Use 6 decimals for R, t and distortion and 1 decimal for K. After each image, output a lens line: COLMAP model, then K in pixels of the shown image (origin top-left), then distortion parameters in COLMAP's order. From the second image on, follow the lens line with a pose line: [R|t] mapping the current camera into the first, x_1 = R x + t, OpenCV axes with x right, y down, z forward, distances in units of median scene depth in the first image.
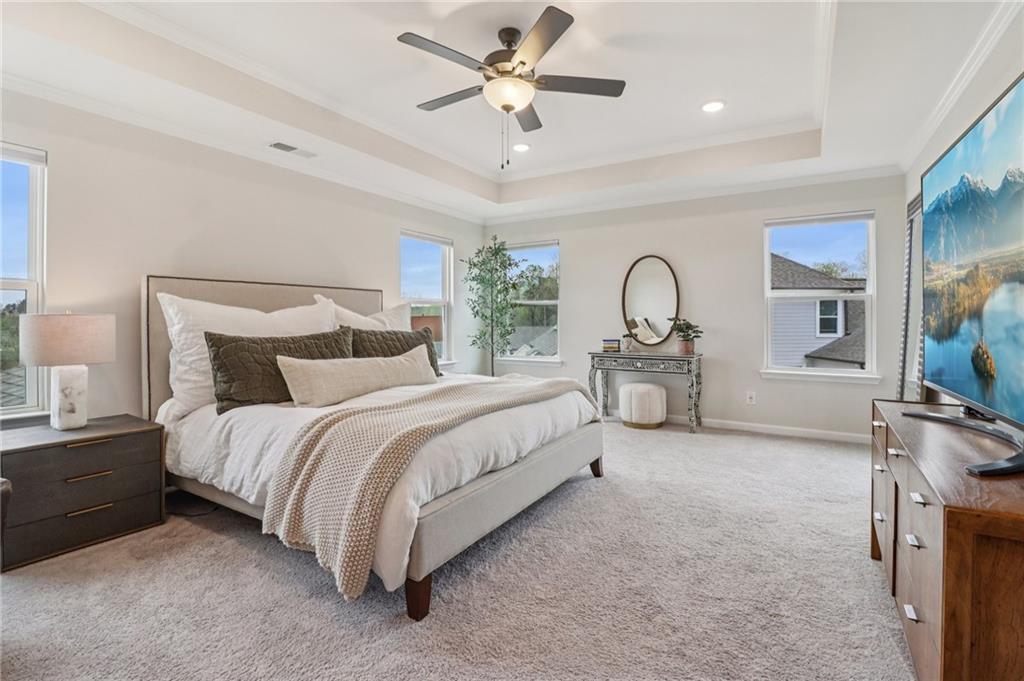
lens RADIAL K [[479.9, 0, 516.0], [0, 479.9, 321.7], [0, 0, 1]] dist [0.000093, -0.011740]
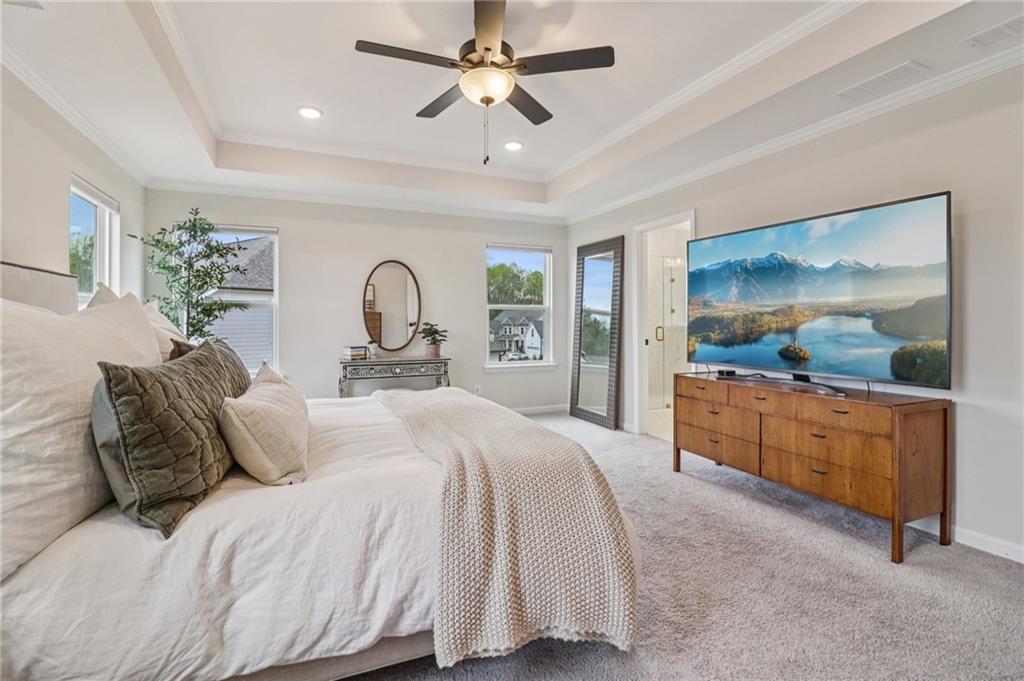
lens RADIAL K [[479.9, 0, 516.0], [0, 479.9, 321.7], [0, 0, 1]] dist [0.000093, -0.011740]
pose [[0.569537, -0.000551, 0.821965, -0.754677], [0.005575, 0.999979, -0.003193, -0.011355], [-0.821947, 0.006401, 0.569528, 0.423166]]
